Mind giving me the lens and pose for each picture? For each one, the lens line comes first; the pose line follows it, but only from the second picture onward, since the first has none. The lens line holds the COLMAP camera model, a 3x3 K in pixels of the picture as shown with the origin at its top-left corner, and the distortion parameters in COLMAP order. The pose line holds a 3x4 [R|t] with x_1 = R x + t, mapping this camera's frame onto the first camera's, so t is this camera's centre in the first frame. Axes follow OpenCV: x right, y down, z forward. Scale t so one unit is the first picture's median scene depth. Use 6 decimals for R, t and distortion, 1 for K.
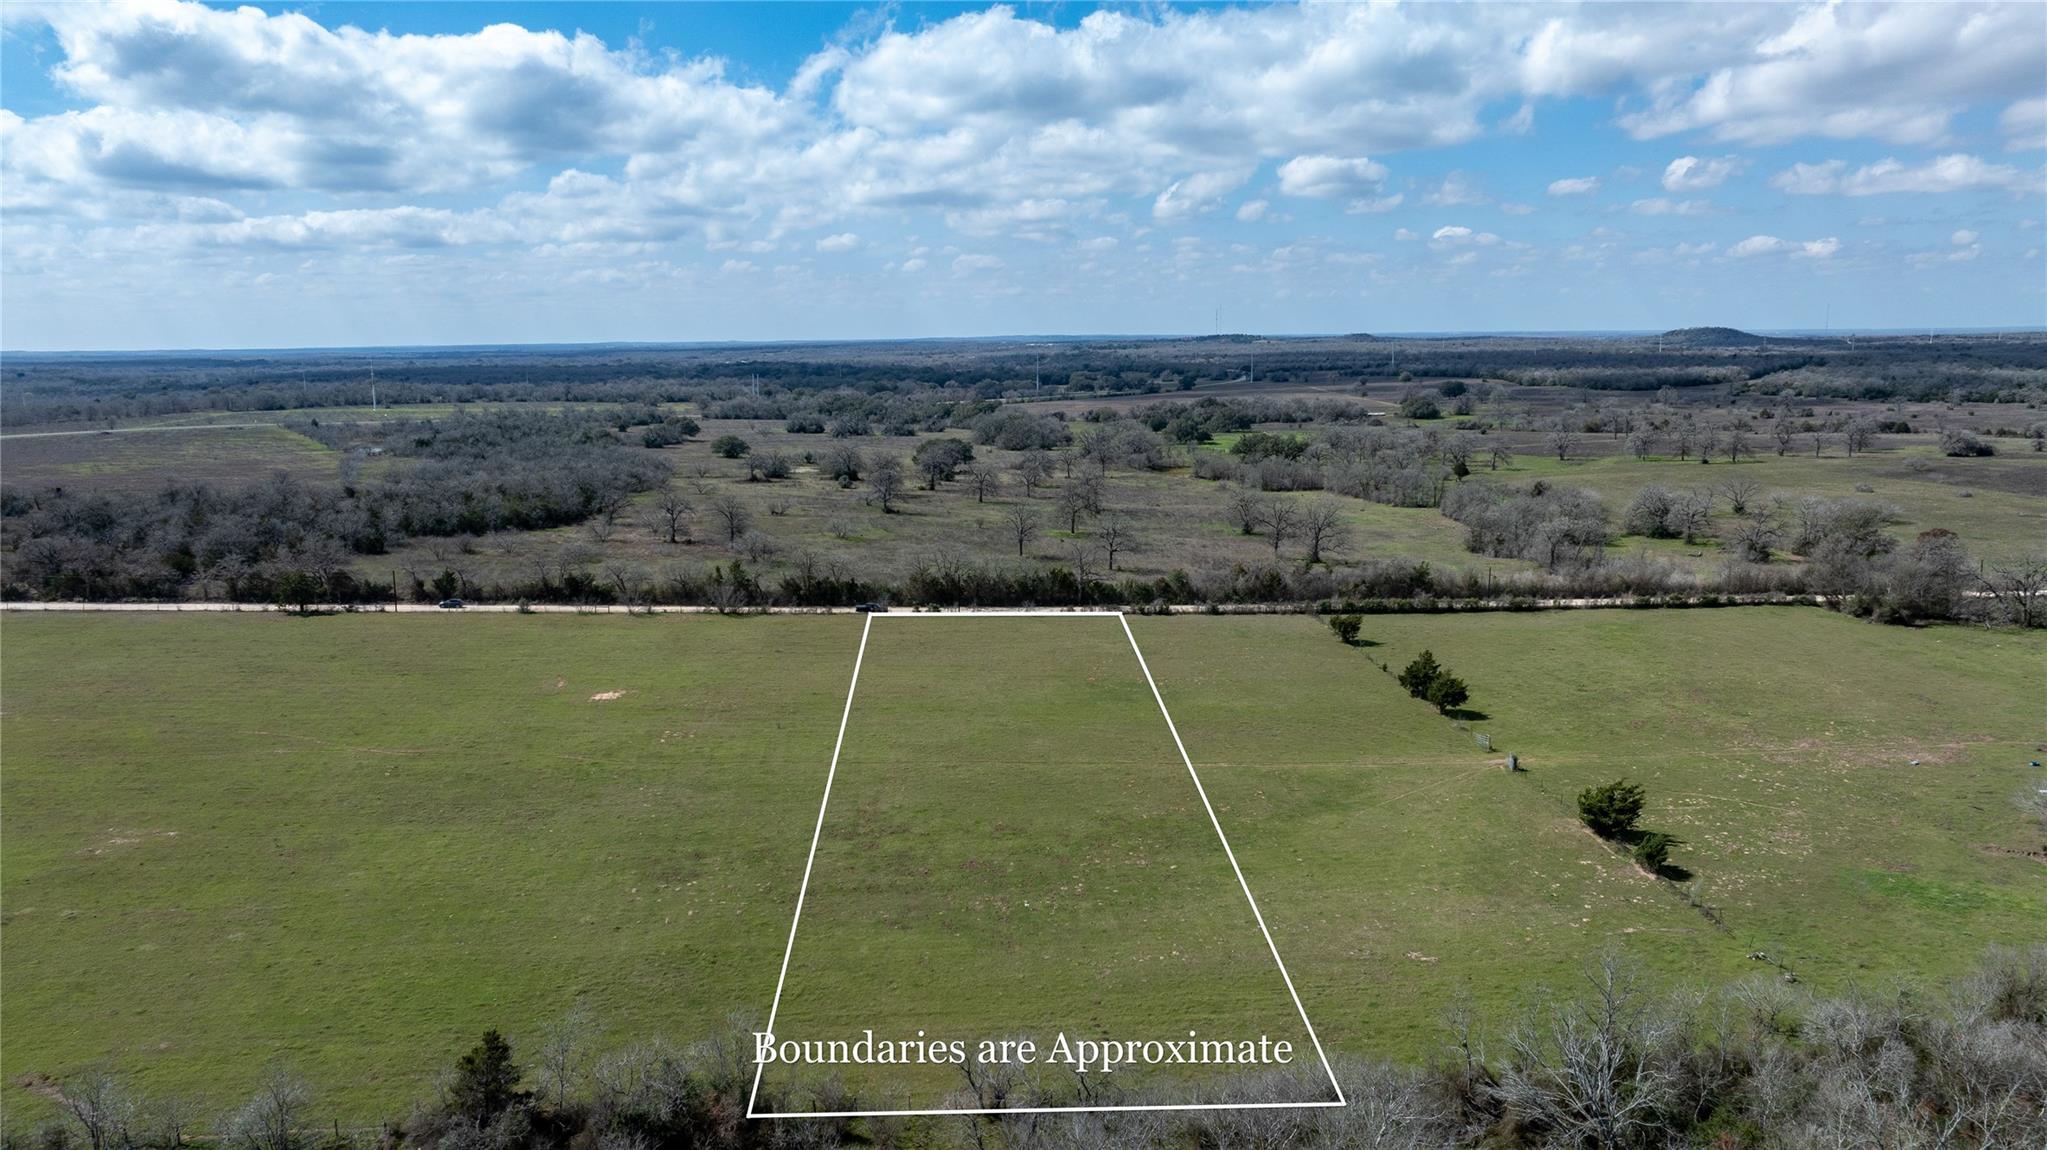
lens RADIAL K [[1440.9, 0, 1022.8], [0, 1440.9, 558.8], [0, 0, 1]] dist [-0.043525, 0.050055]
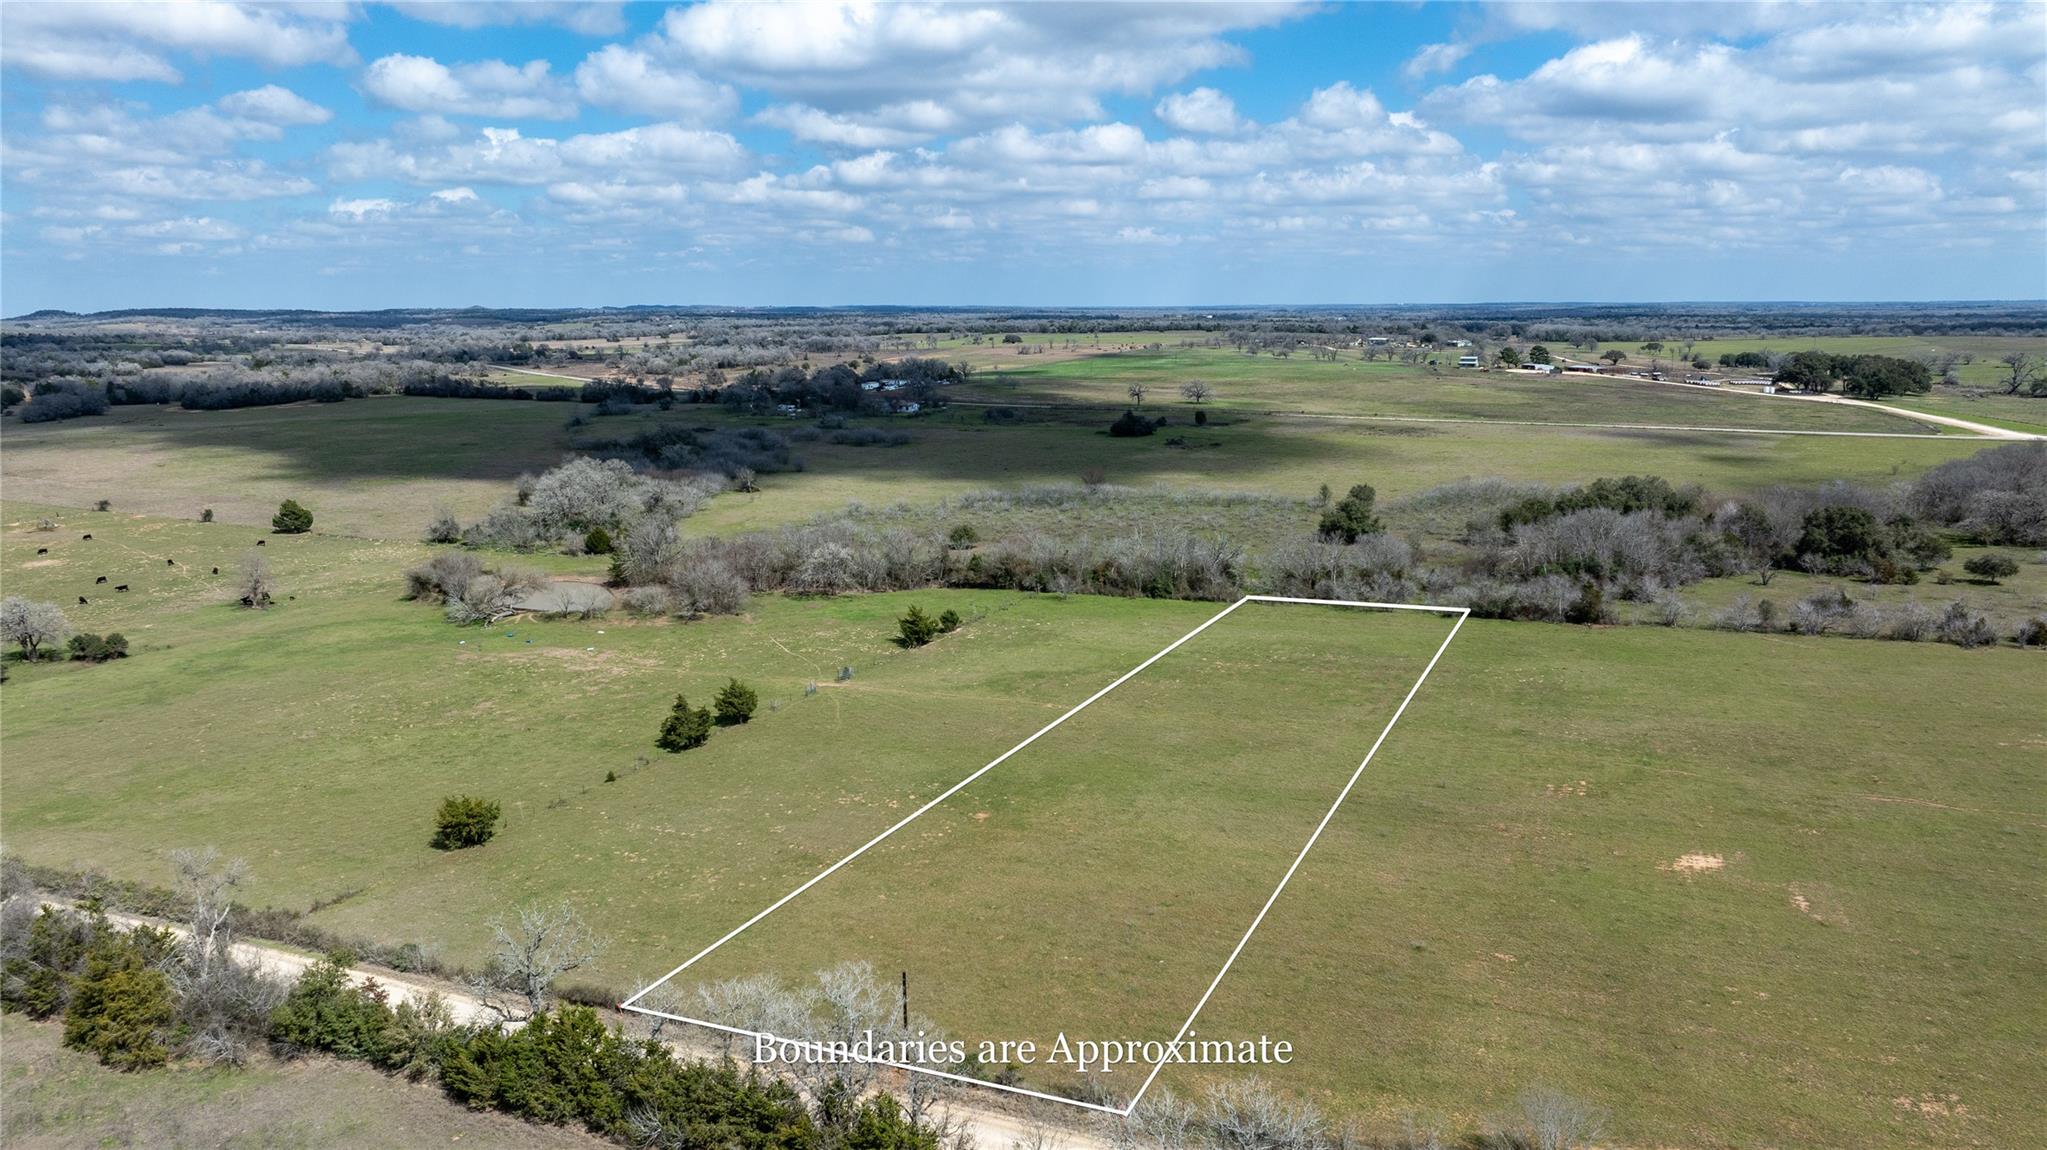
lens RADIAL K [[1440.9, 0, 1021.3], [0, 1440.9, 559.1], [0, 0, 1]] dist [-0.043525, 0.050055]
pose [[-0.879098, -0.062765, 0.472491, -0.234248], [0.093618, 0.949246, 0.300279, -0.195607], [-0.467357, 0.308209, -0.828604, 1.217657]]
